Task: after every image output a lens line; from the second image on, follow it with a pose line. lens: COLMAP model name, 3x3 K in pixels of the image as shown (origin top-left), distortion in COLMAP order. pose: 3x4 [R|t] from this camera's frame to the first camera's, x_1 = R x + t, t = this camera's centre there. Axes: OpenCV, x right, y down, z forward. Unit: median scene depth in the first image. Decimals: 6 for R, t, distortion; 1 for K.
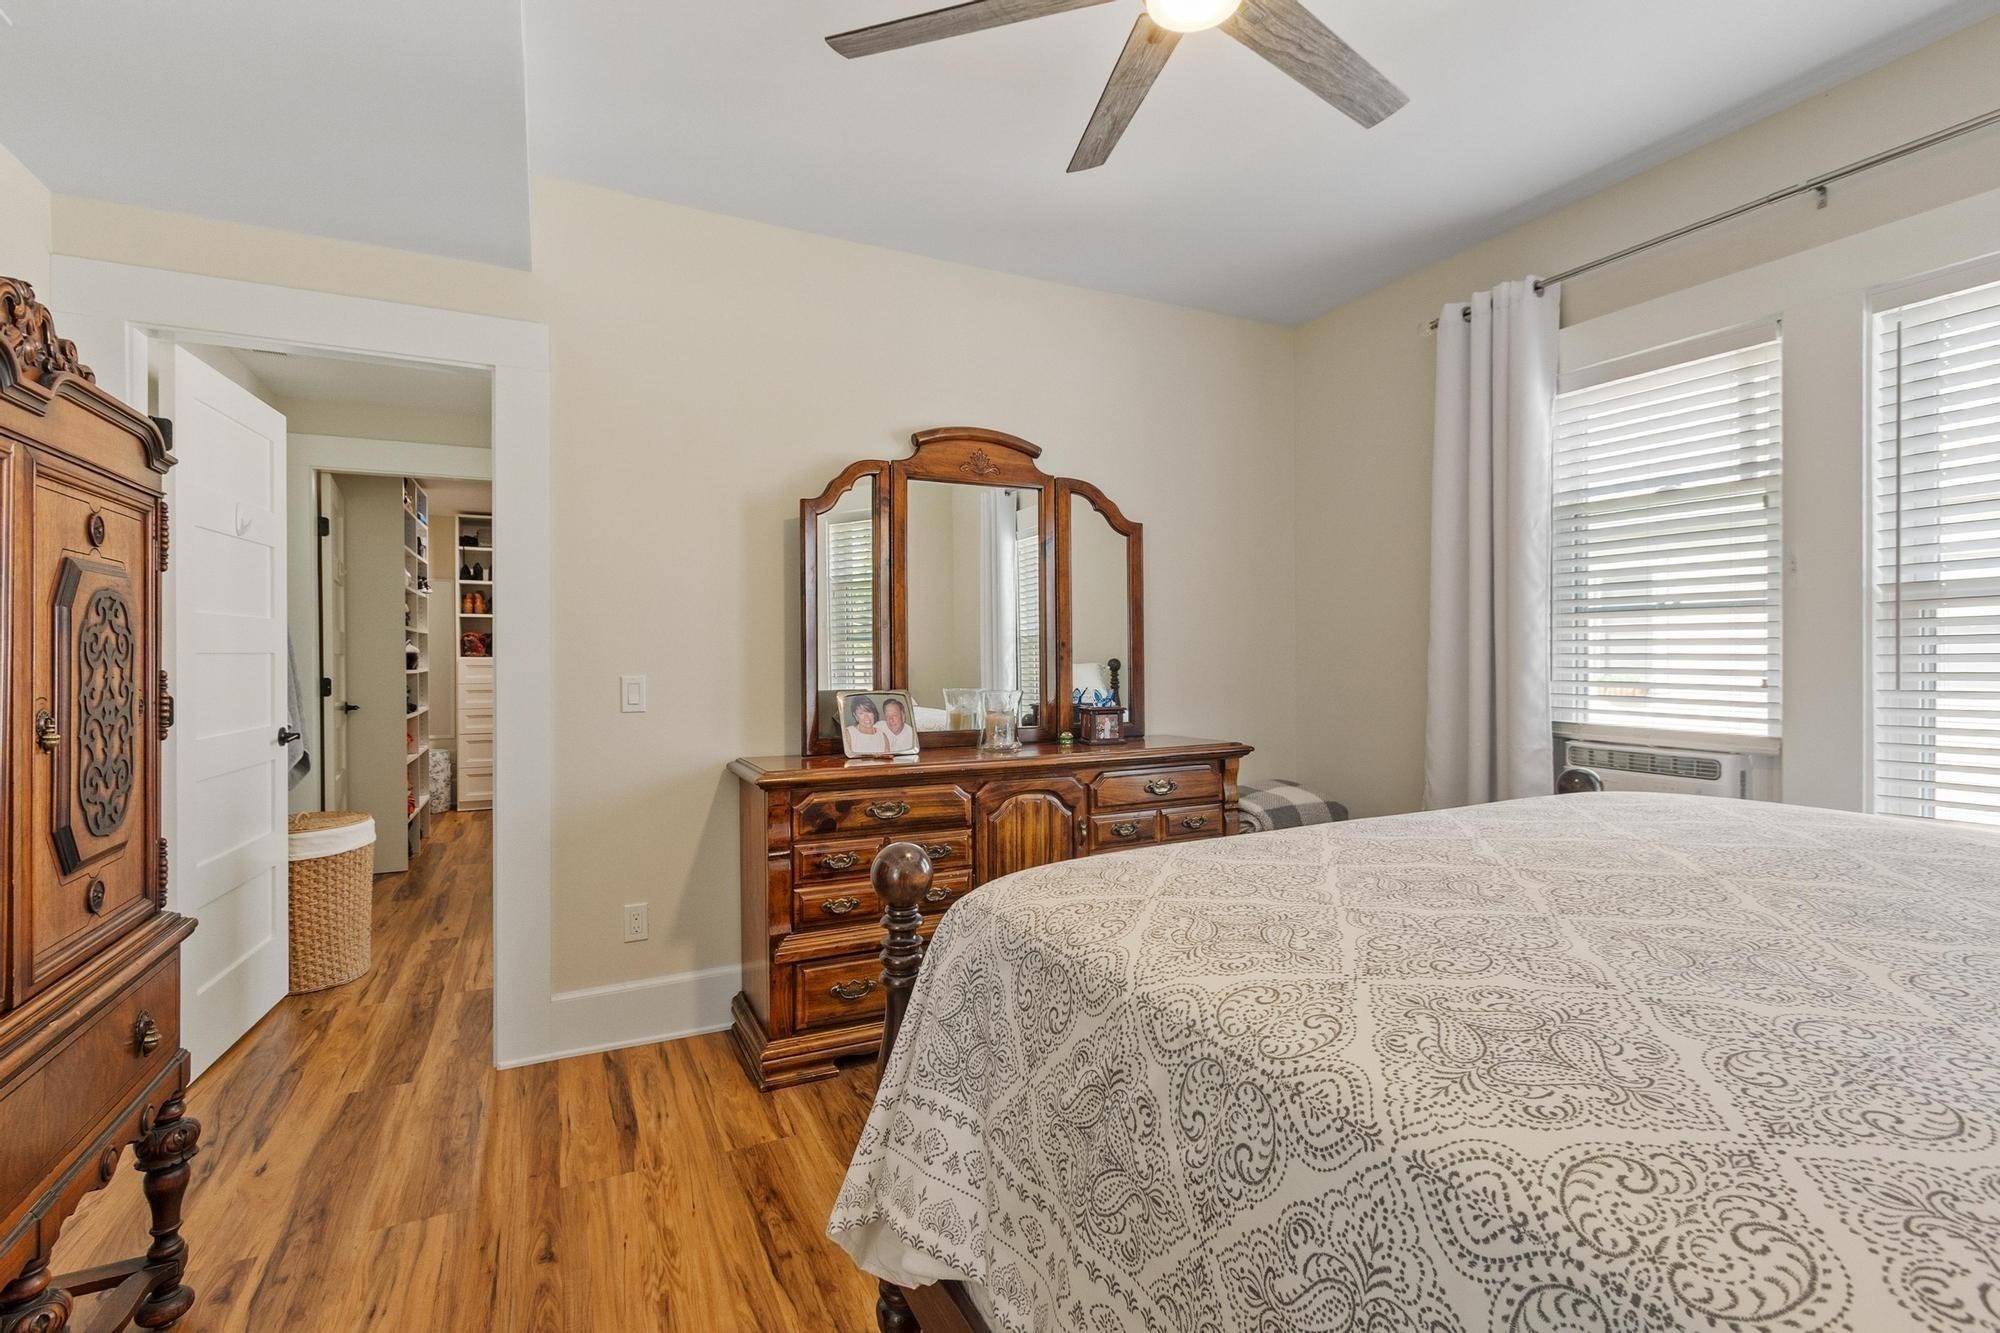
lens RADIAL K [[917.7, 0, 989.6], [0, 917.7, 666.6], [0, 0, 1]] dist [0.006631, -0.001037]
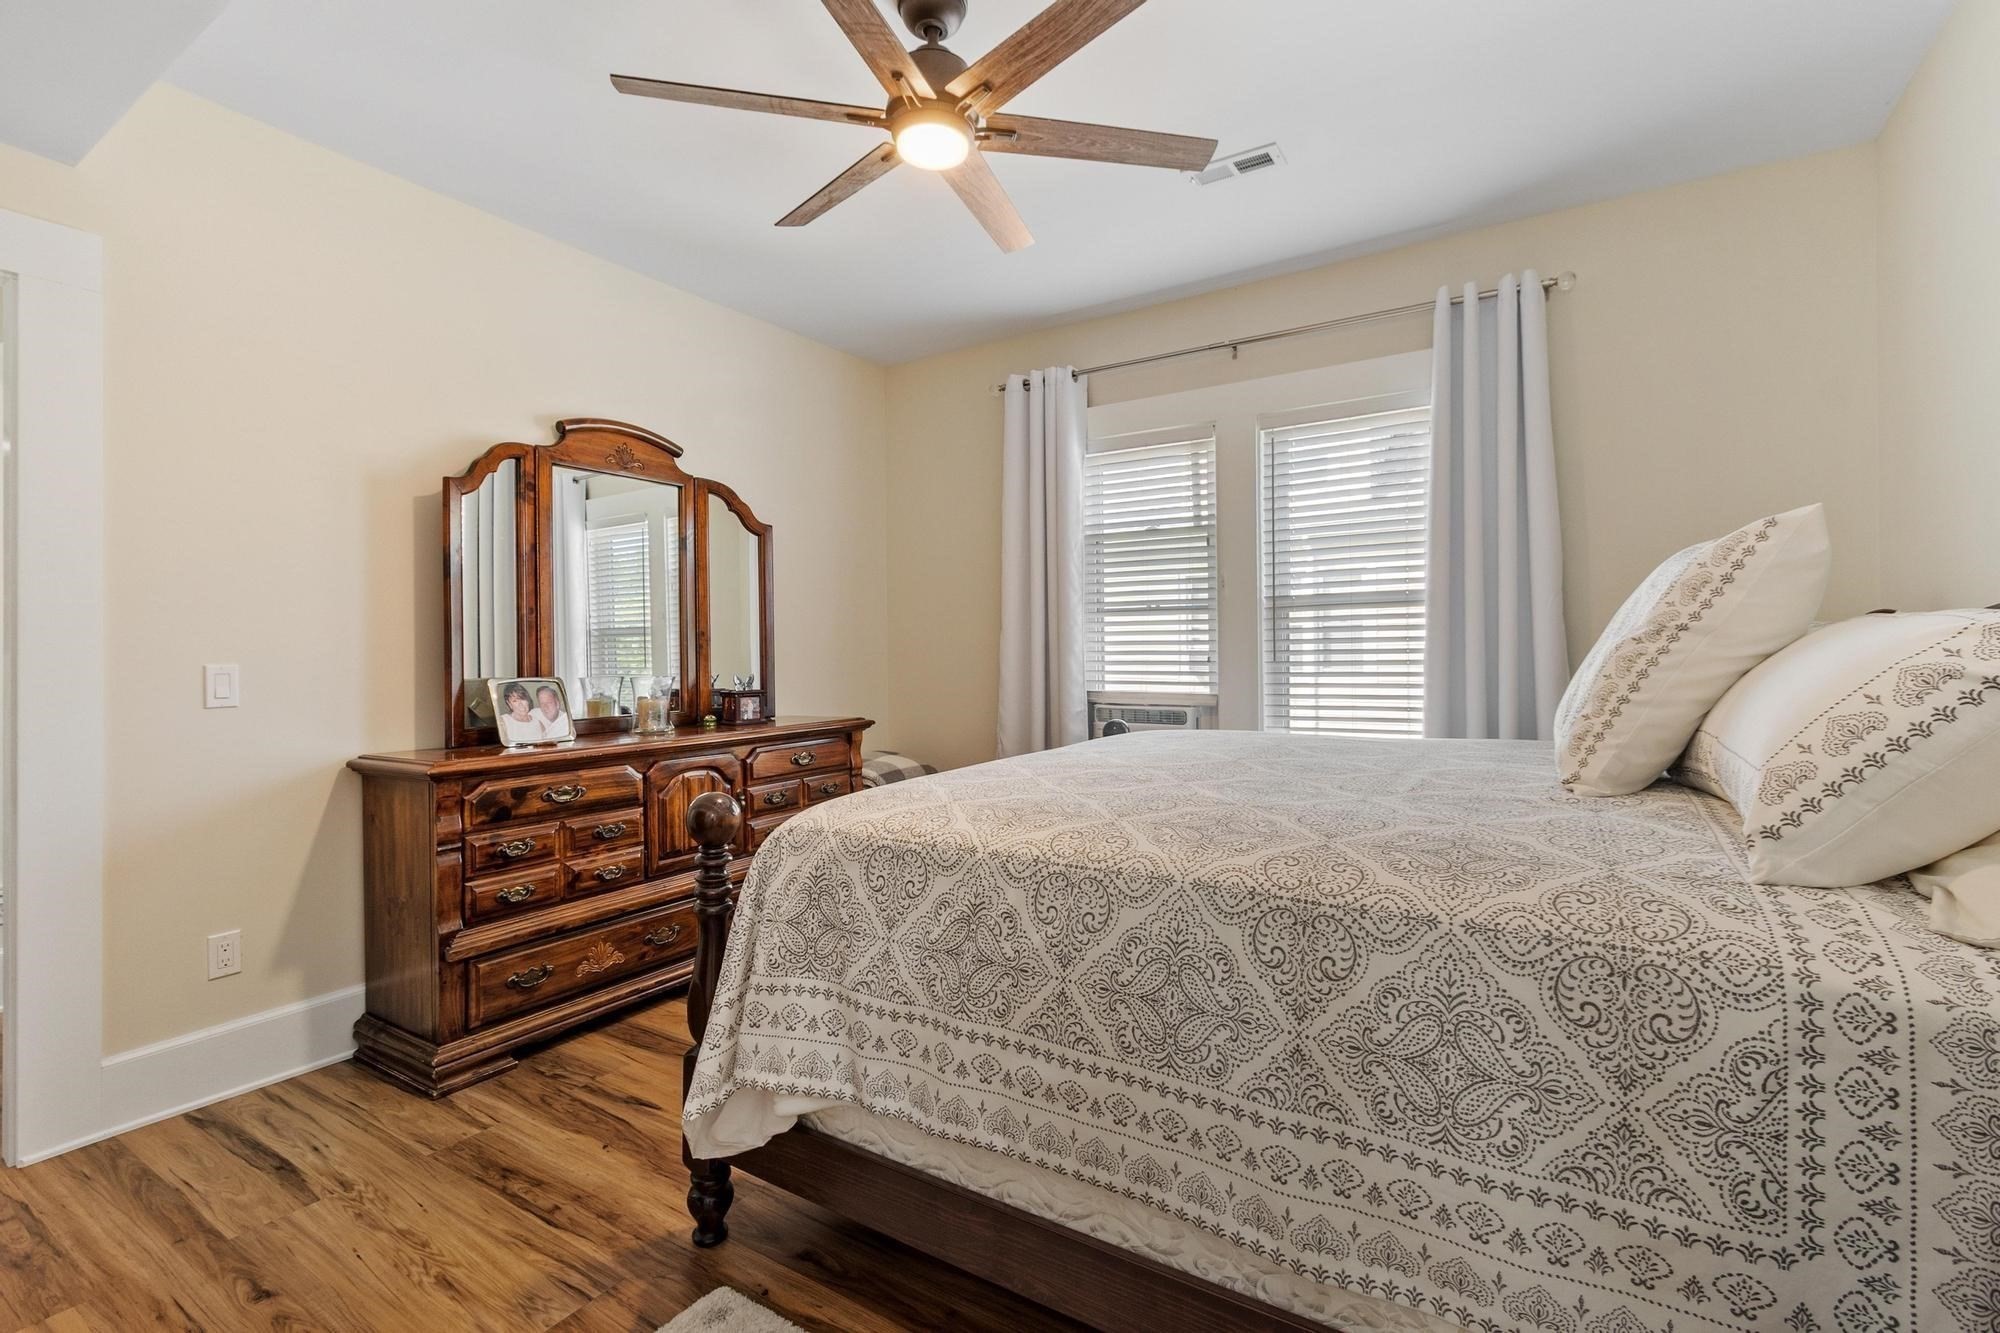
lens RADIAL K [[917.7, 0, 993.8], [0, 917.7, 658.9], [0, 0, 1]] dist [0.006631, -0.001037]
pose [[0.855446, -0.007793, 0.517834, -0.236282], [0.012308, 0.999910, -0.005284, 0.019234], [-0.517746, 0.010894, 0.855465, -0.114358]]
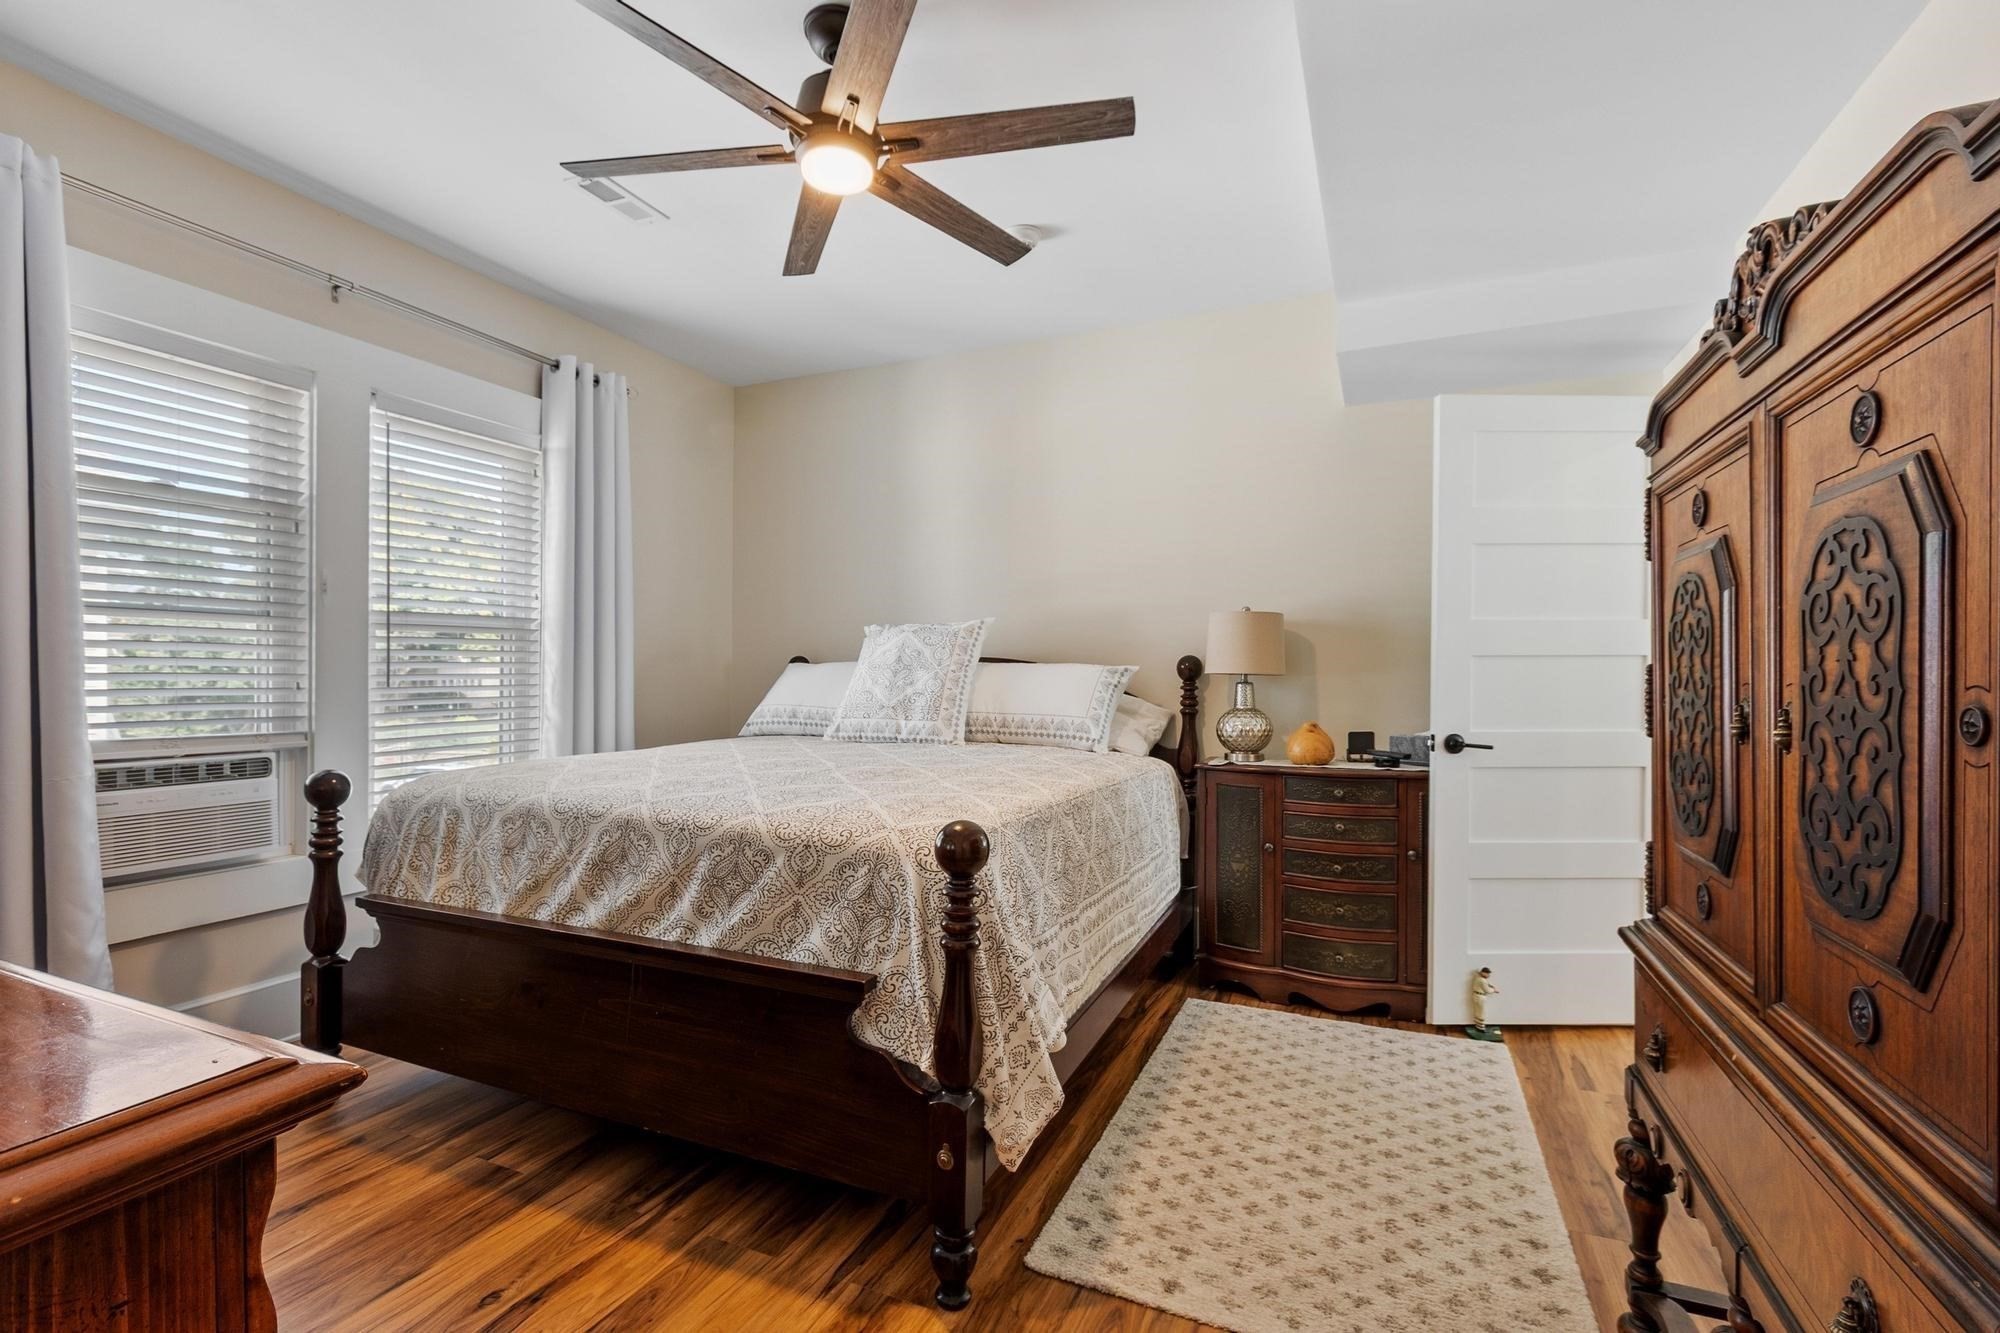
lens RADIAL K [[917.7, 0, 996.5], [0, 917.7, 674.6], [0, 0, 1]] dist [0.006631, -0.001037]
pose [[-0.645002, -0.000688, 0.764180, -0.532574], [0.001891, 0.999995, 0.002497, 0.002687], [-0.764178, 0.003055, -0.644998, 0.967248]]
